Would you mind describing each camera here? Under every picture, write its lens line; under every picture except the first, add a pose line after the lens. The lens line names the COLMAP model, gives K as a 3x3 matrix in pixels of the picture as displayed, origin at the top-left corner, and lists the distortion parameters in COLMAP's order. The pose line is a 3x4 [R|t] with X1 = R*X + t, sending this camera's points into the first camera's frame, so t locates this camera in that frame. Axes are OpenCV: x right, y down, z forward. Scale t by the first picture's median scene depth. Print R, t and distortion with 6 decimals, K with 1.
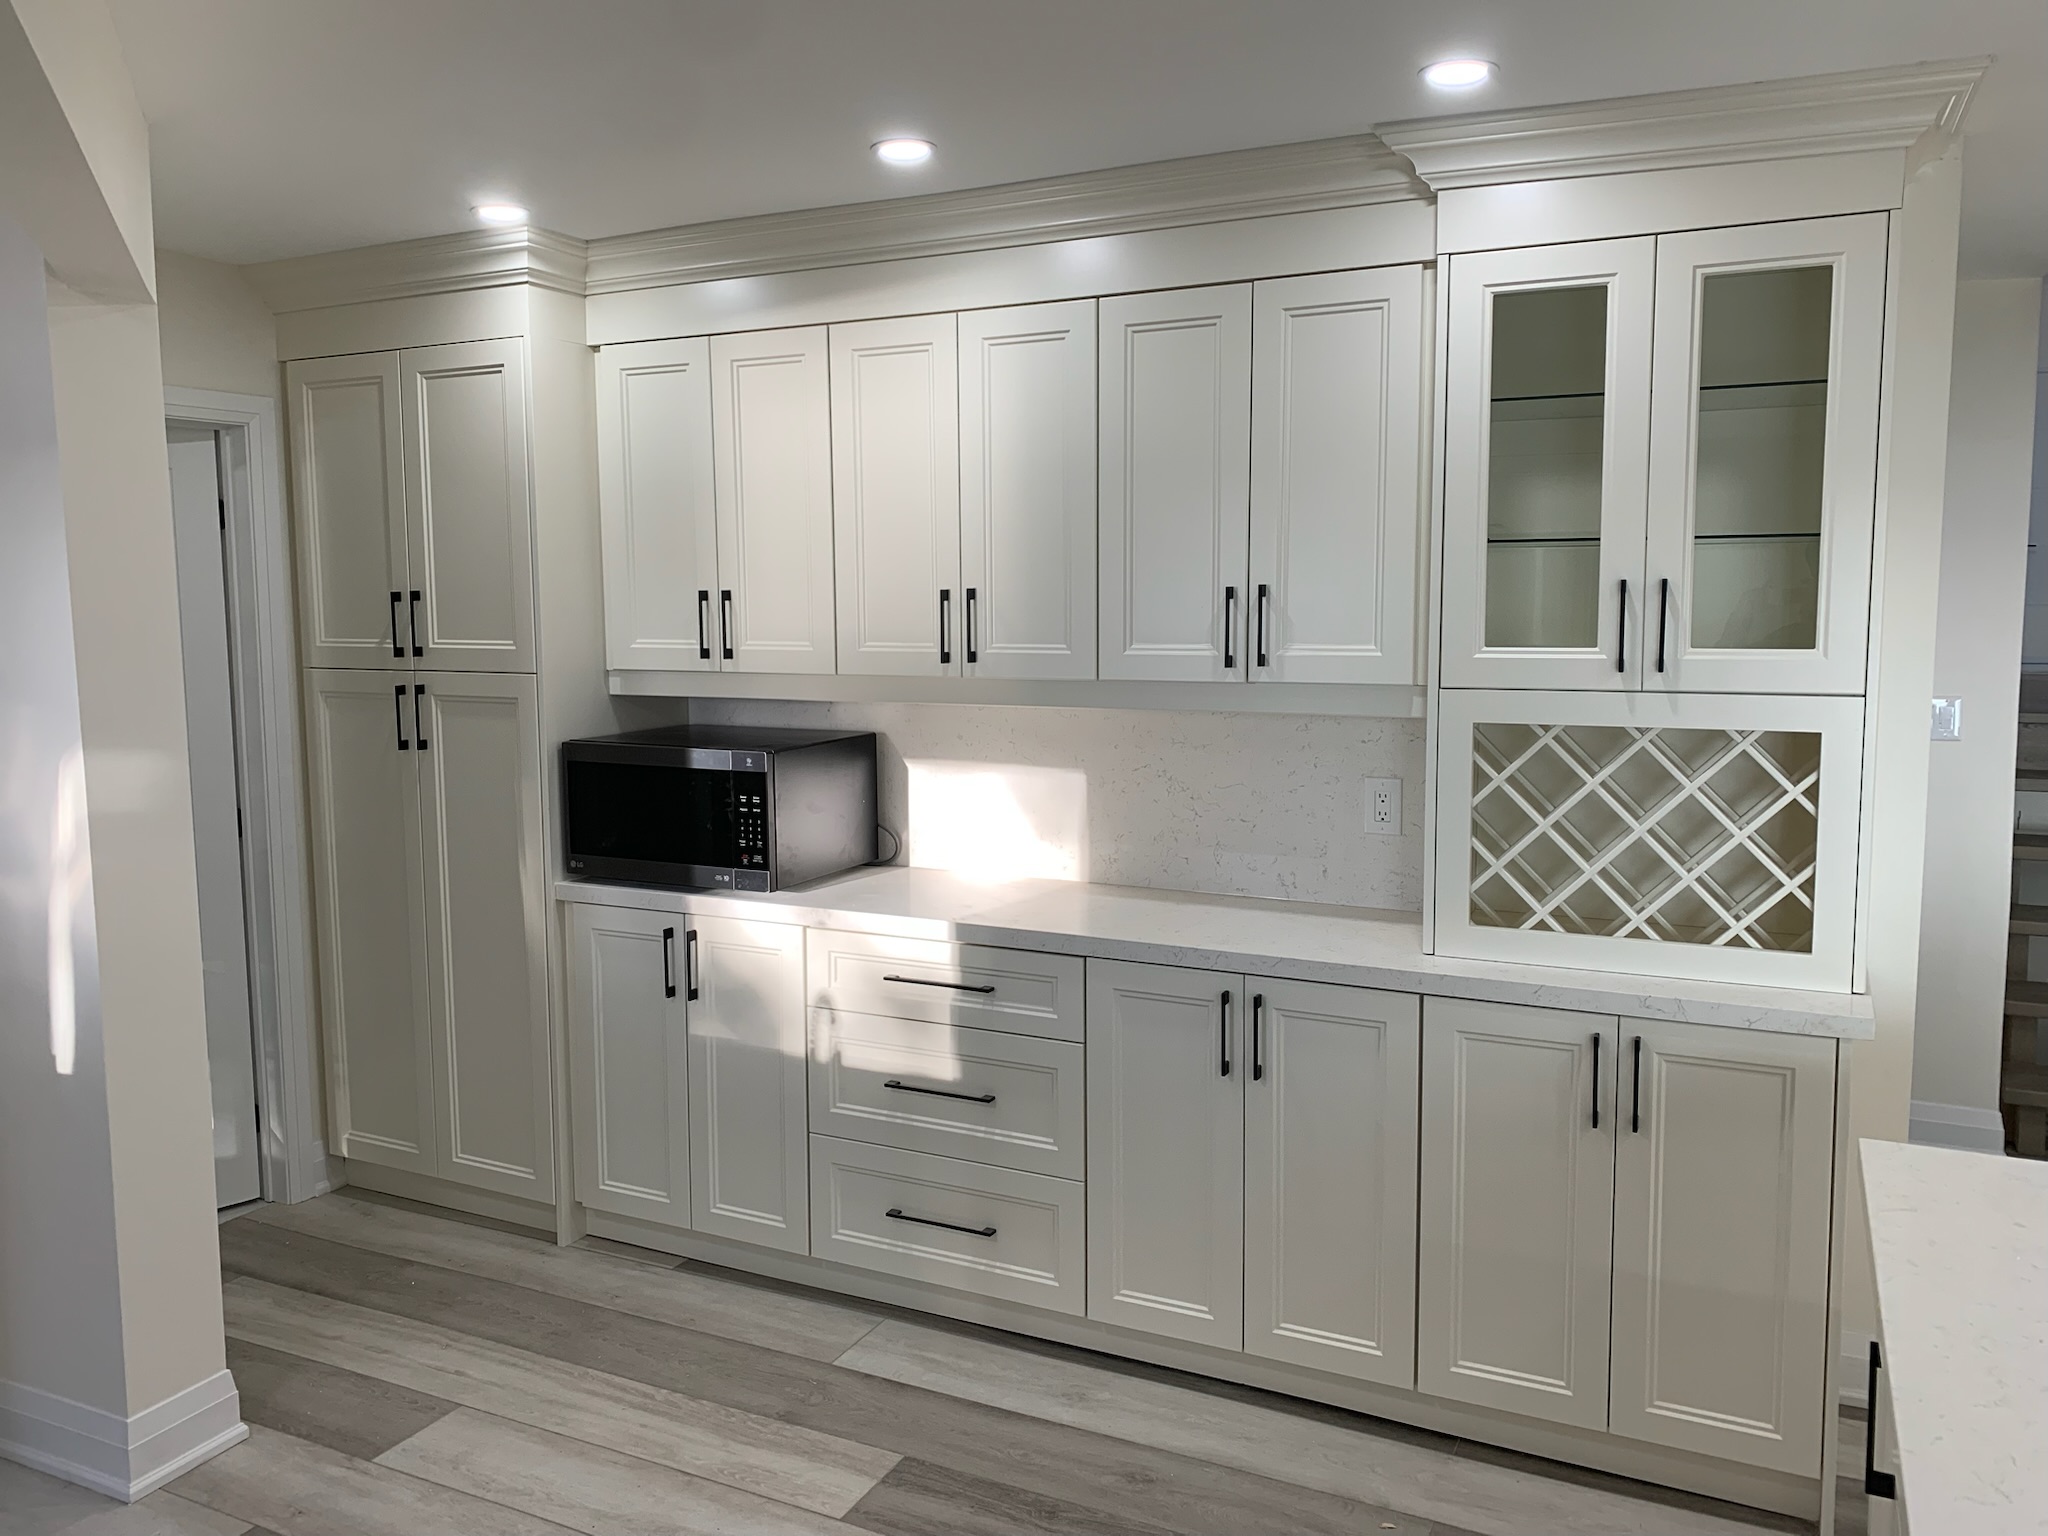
lens RADIAL K [[1567.5, 0, 1026.9], [0, 1567.5, 763.0], [0, 0, 1]] dist [0.048041, -0.061953]
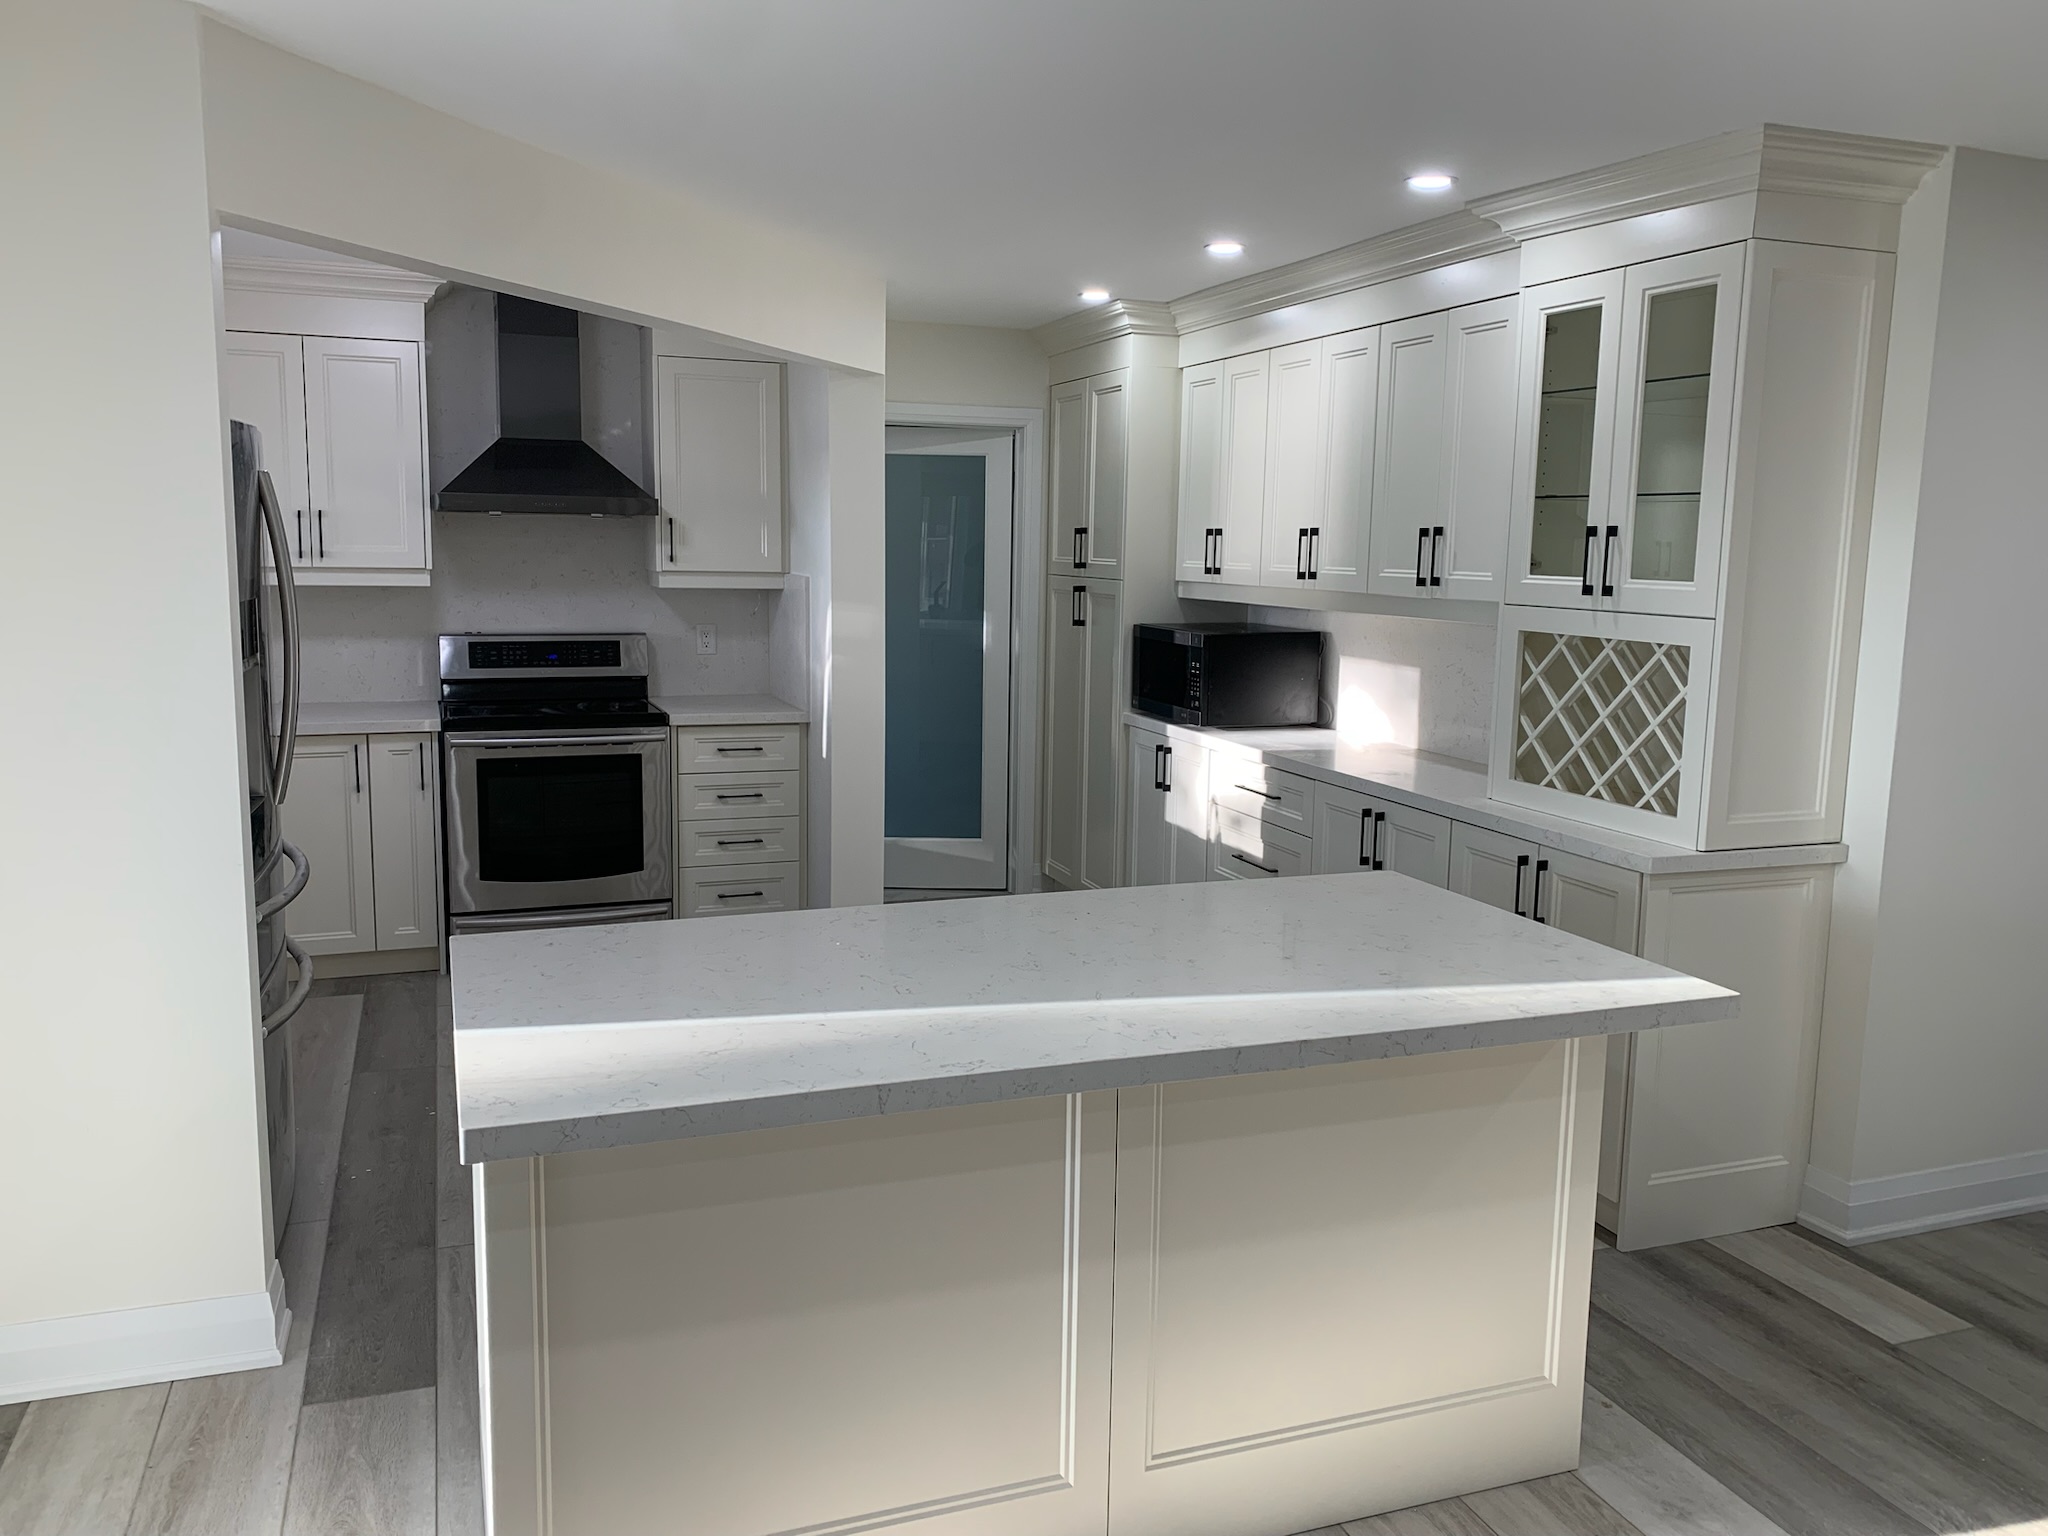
lens RADIAL K [[1567.5, 0, 1026.9], [0, 1567.5, 763.0], [0, 0, 1]] dist [0.048041, -0.061953]
pose [[0.732017, 0.113714, -0.671730, 0.807445], [-0.090355, 0.993467, 0.069715, 0.028745], [0.675269, 0.009661, 0.737509, -0.266389]]
